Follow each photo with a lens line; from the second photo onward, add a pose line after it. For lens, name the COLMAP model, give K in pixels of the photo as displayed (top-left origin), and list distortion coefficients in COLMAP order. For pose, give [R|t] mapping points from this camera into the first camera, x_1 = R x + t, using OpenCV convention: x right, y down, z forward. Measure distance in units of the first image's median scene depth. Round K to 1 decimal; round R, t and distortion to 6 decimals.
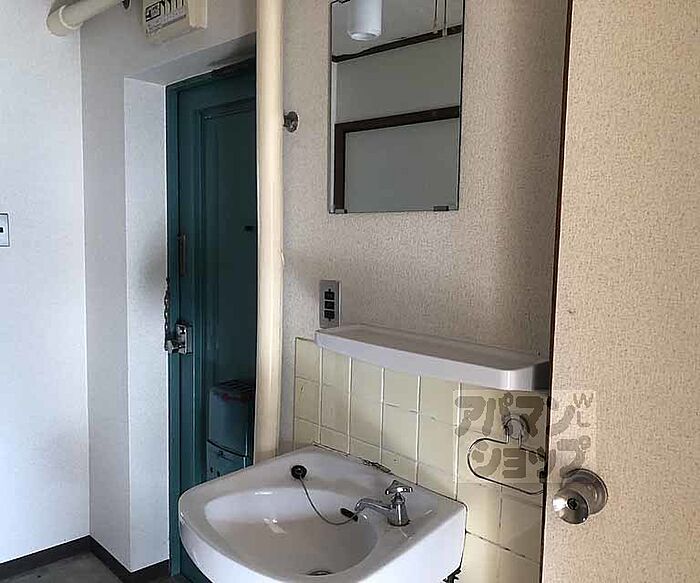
lens RADIAL K [[648.2, 0, 350.0], [0, 648.2, 291.5], [0, 0, 1]] dist [0.089693, -0.150377]
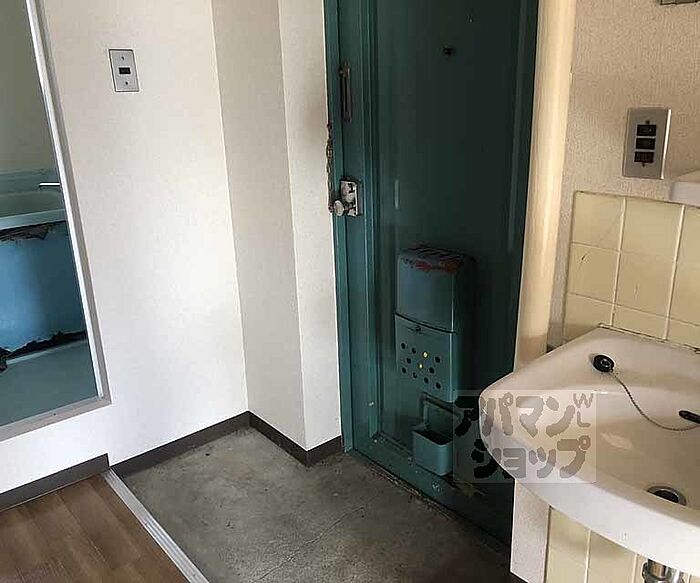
lens RADIAL K [[648.2, 0, 350.0], [0, 648.2, 291.5], [0, 0, 1]] dist [0.089693, -0.150377]
pose [[0.997847, -0.028093, -0.059267, -0.236294], [0.040630, 0.974125, 0.222328, 0.003871], [0.051488, -0.224258, 0.973169, 0.169786]]
